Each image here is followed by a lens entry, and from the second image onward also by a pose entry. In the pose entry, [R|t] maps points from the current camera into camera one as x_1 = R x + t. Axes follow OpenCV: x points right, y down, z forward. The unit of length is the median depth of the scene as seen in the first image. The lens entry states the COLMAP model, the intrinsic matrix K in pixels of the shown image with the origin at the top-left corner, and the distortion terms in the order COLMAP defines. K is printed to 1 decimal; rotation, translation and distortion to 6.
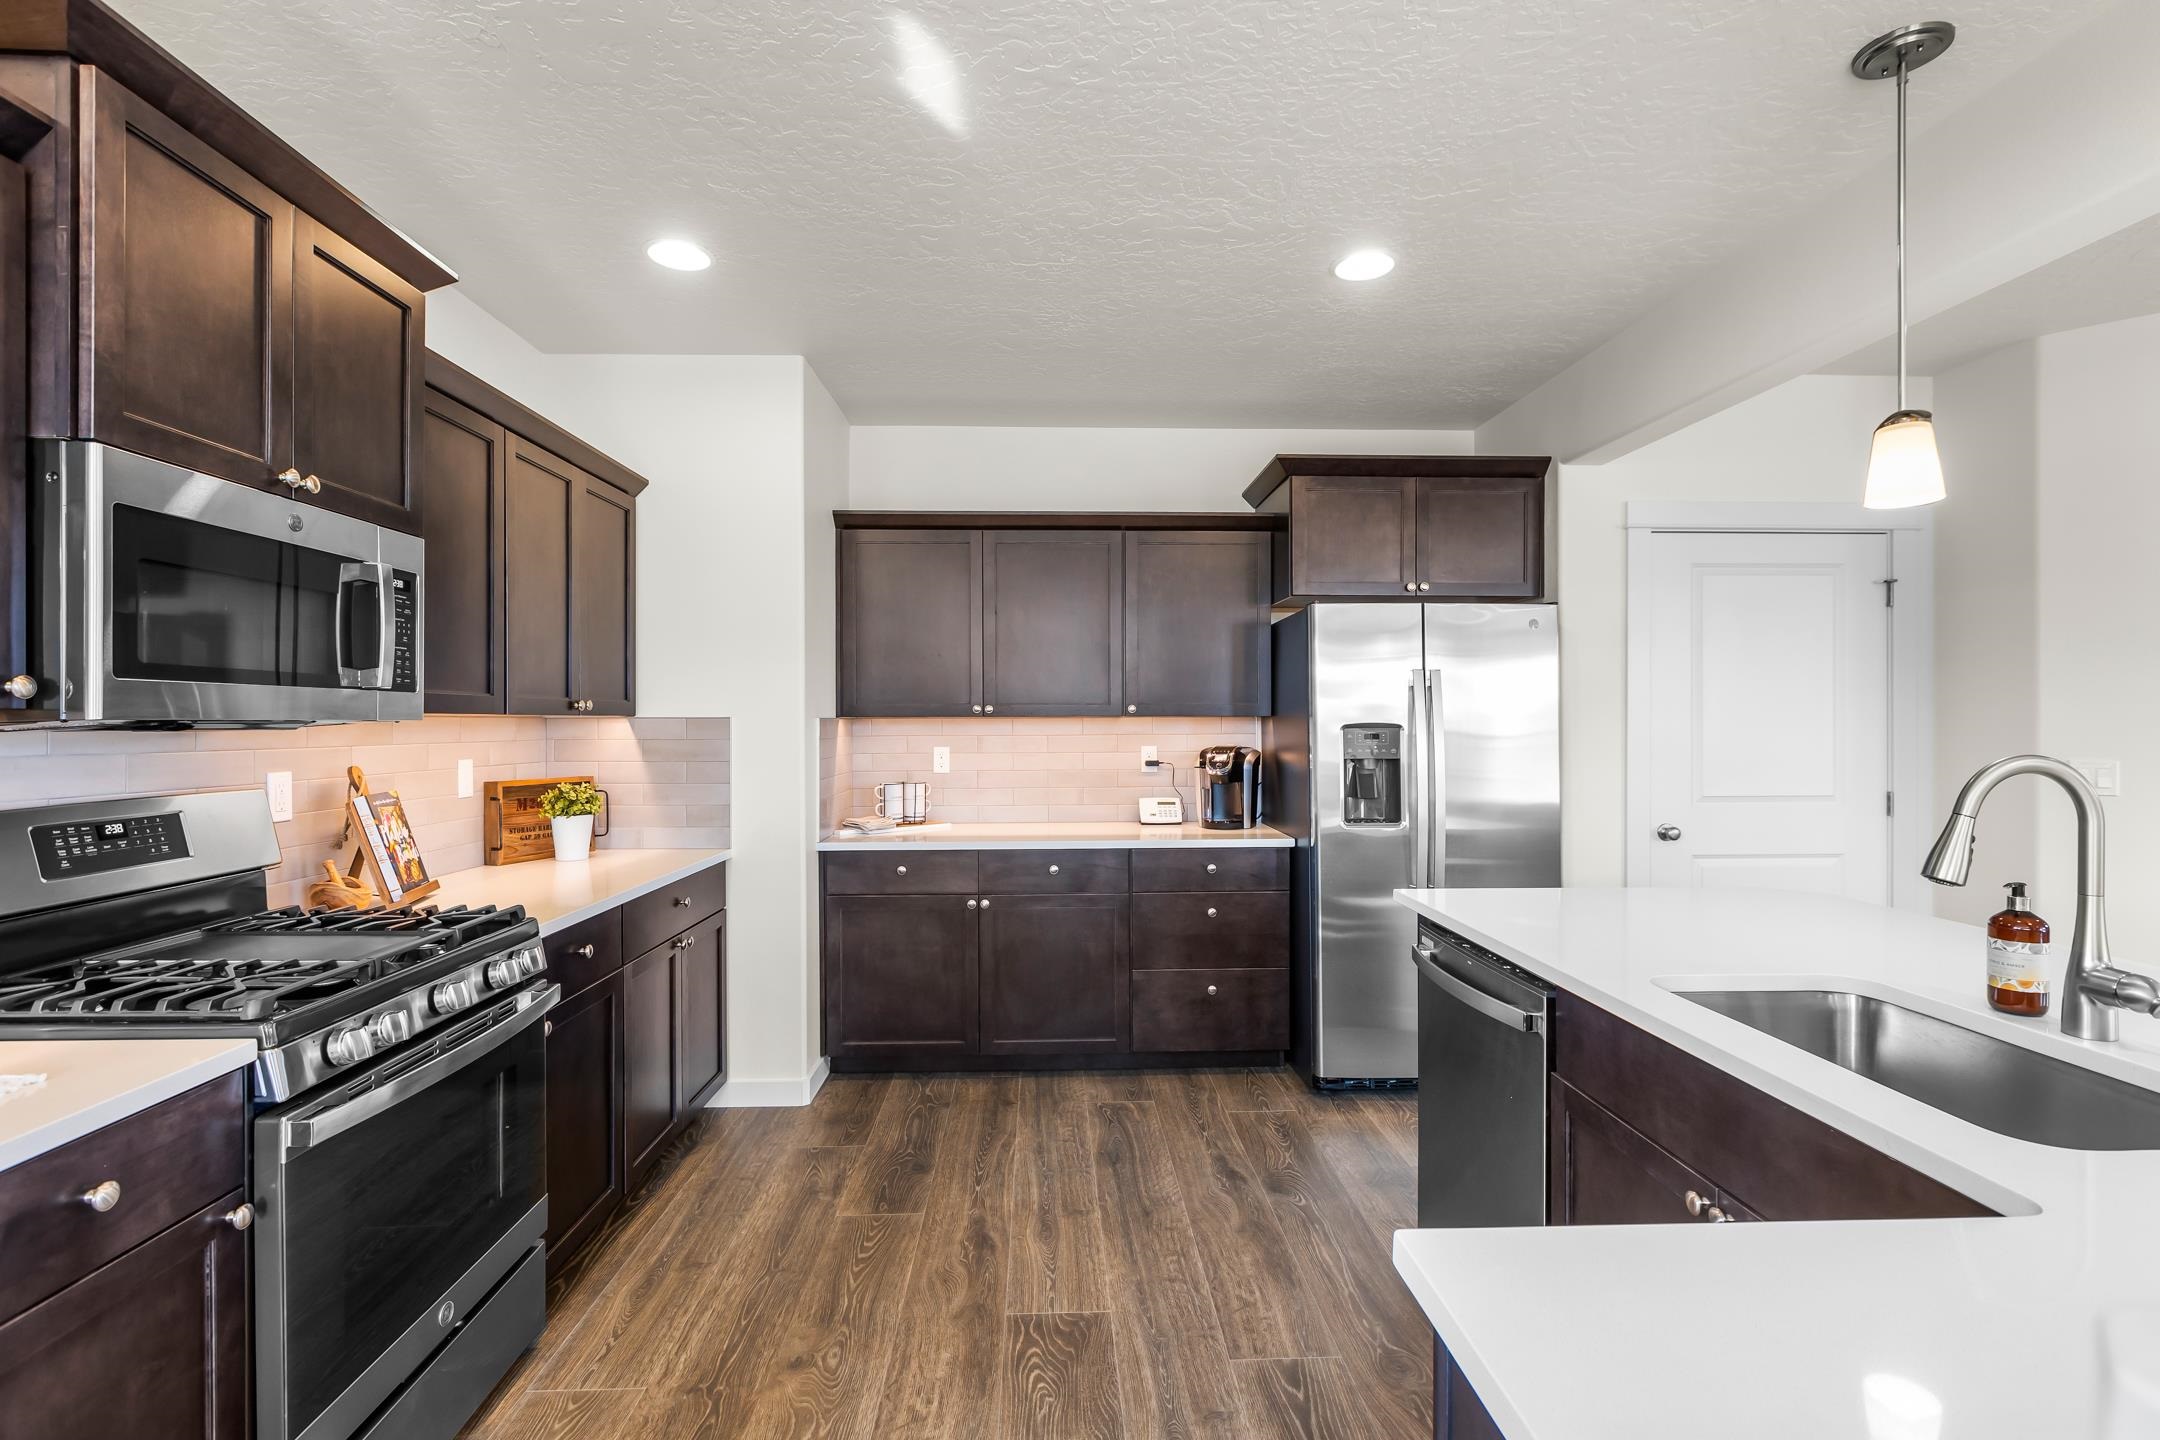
lens RADIAL K [[983.5, 0, 1083.6], [0, 983.5, 718.8], [0, 0, 1]] dist [0.003035, 0.000015]
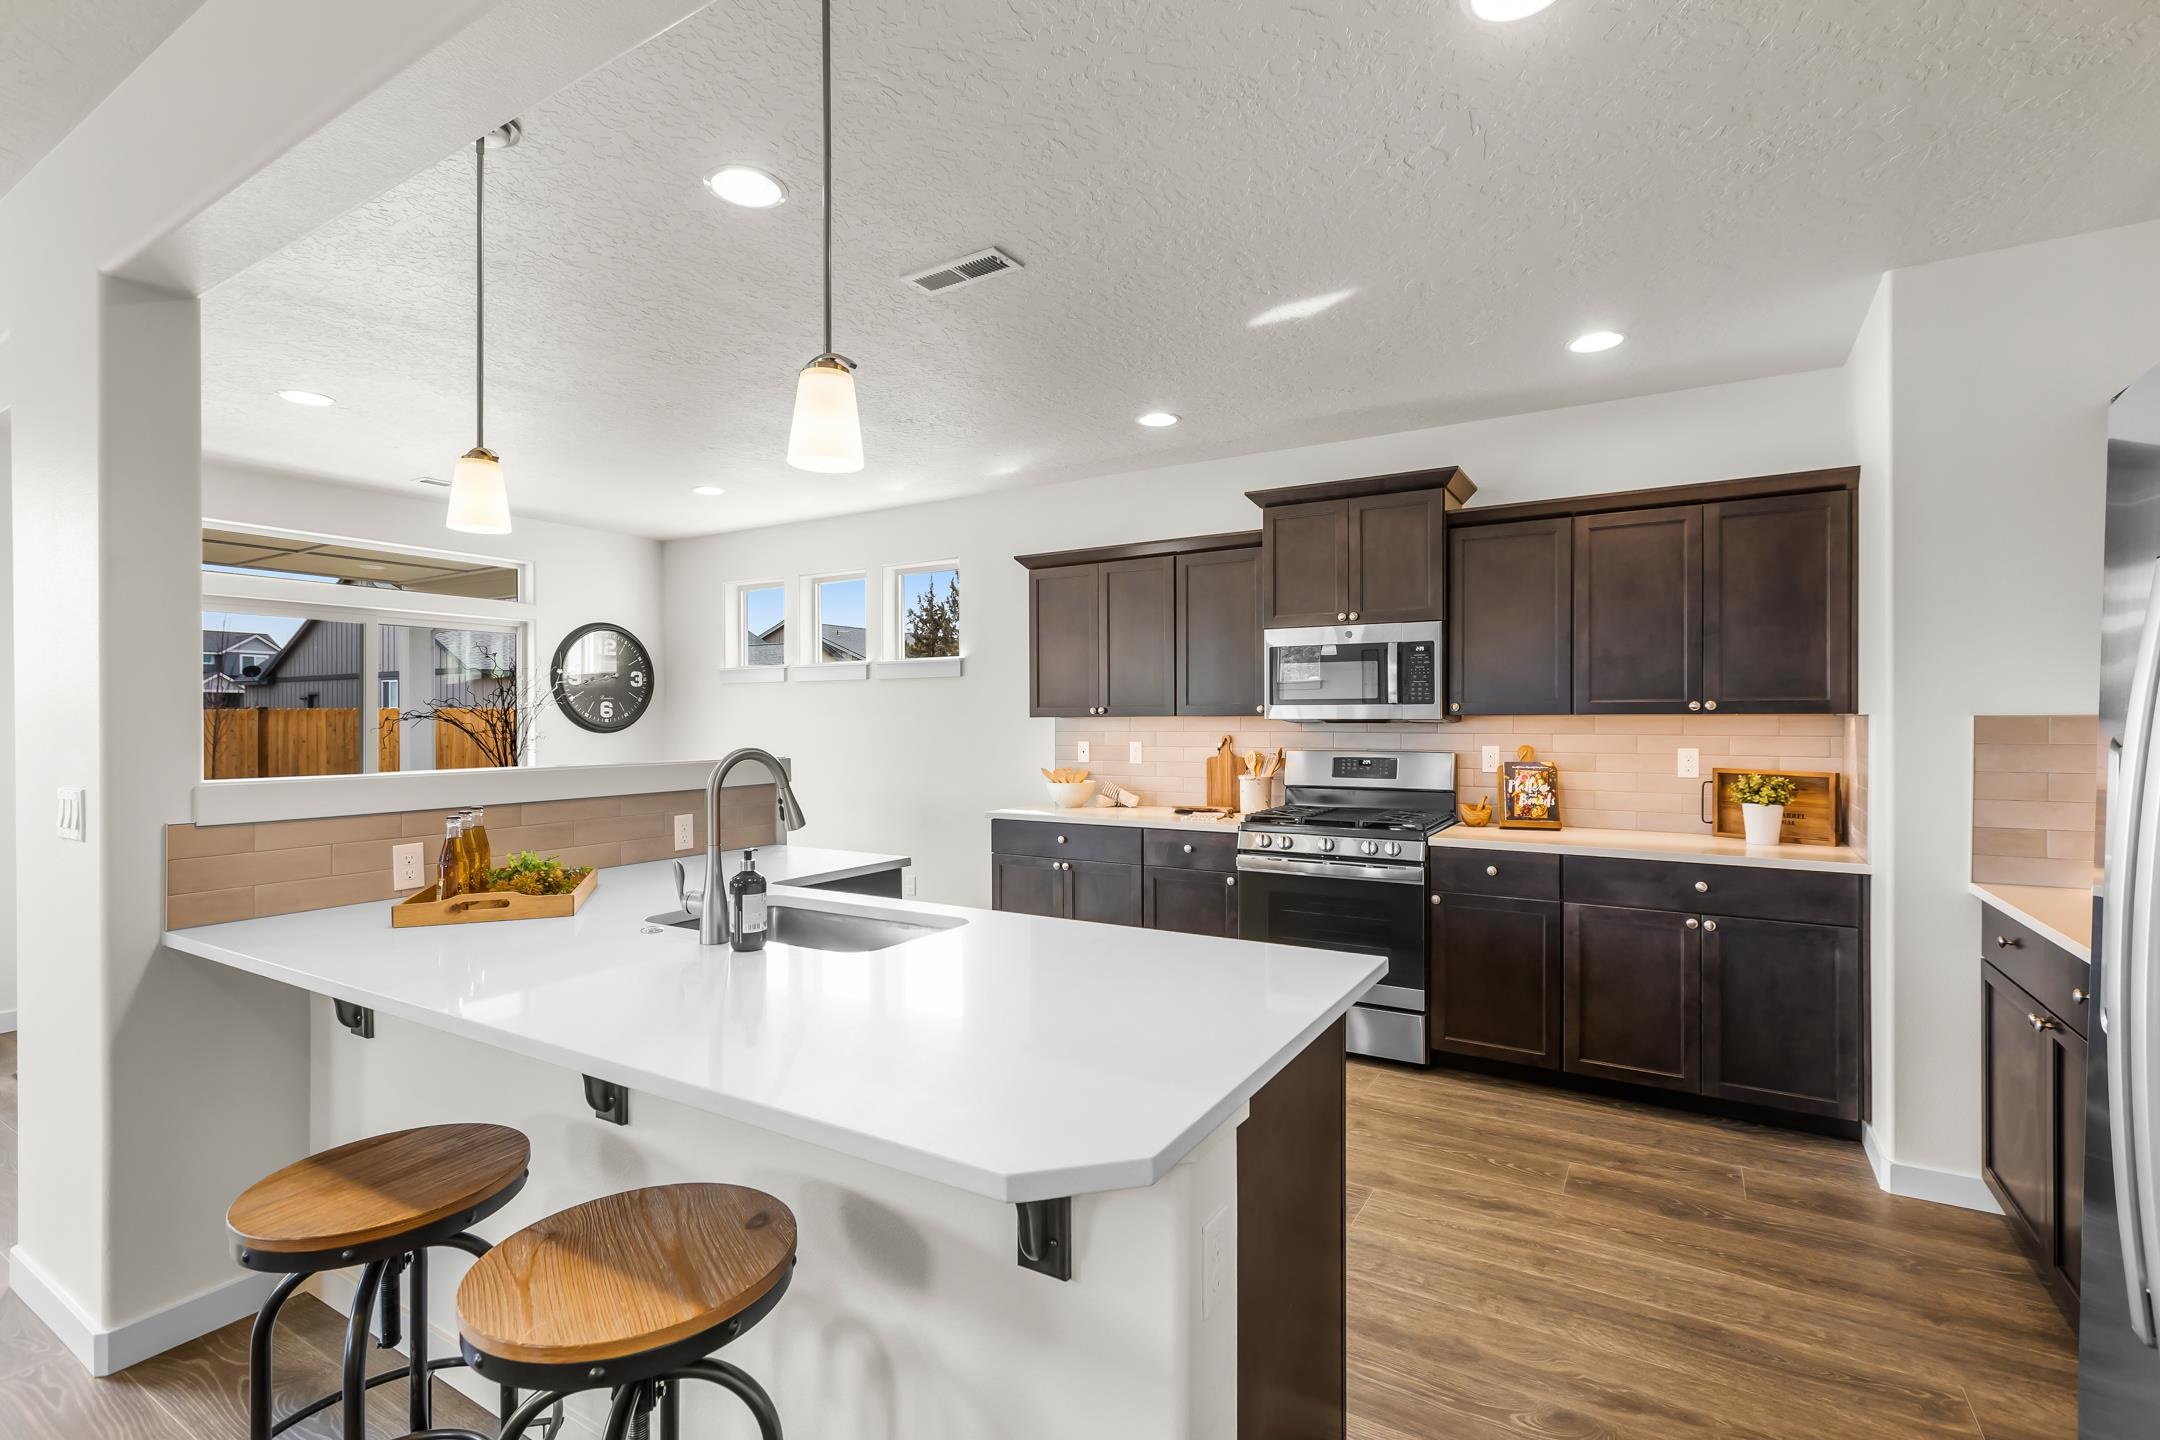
lens RADIAL K [[983.5, 0, 1081.0], [0, 983.5, 721.1], [0, 0, 1]] dist [0.003035, 0.000015]
pose [[-0.546330, 0.004410, -0.837559, 0.961940], [0.003458, 0.999989, 0.003009, -0.001215], [0.837563, -0.001253, -0.546339, 1.119072]]
